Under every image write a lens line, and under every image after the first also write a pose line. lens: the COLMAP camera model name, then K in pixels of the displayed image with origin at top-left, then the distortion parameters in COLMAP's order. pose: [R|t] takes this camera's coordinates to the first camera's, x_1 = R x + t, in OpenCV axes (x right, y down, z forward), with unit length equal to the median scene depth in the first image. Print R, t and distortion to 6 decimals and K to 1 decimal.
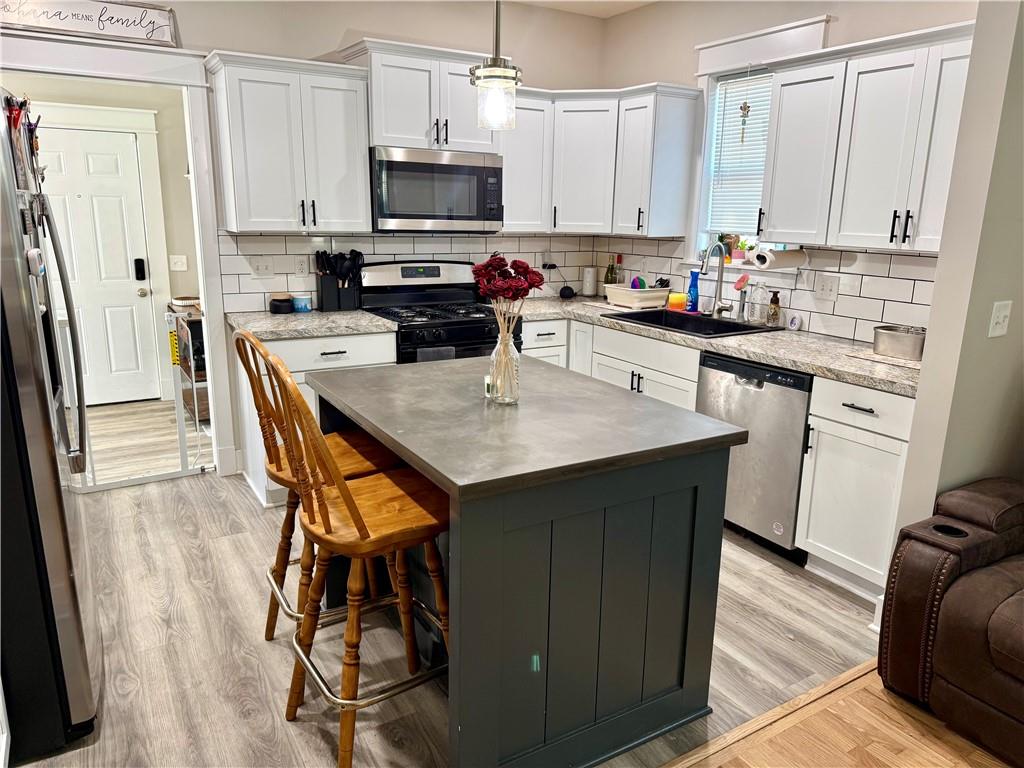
lens RADIAL K [[716.2, 0, 514.2], [0, 716.2, 385.3], [0, 0, 1]] dist [0.113353, -0.144773]
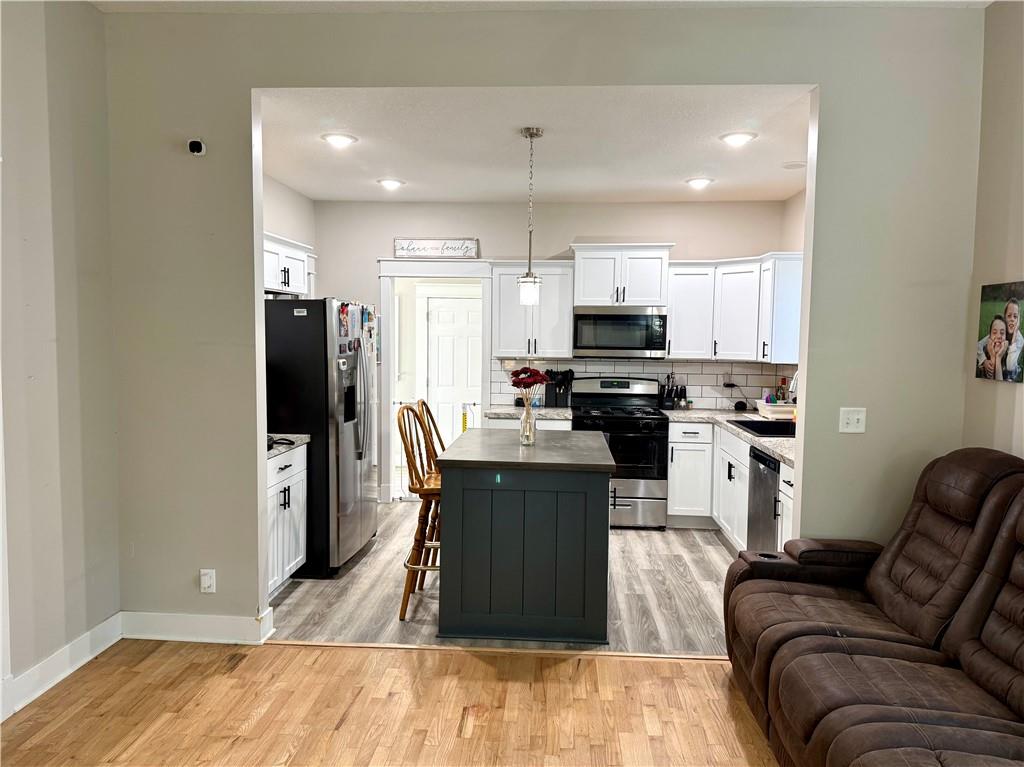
lens RADIAL K [[716.2, 0, 514.2], [0, 716.2, 384.8], [0, 0, 1]] dist [0.113353, -0.144773]
pose [[0.822506, 0.031504, -0.567883, 0.565389], [-0.132646, 0.981556, -0.137669, 0.073614], [0.553072, 0.188561, 0.811515, -0.306801]]
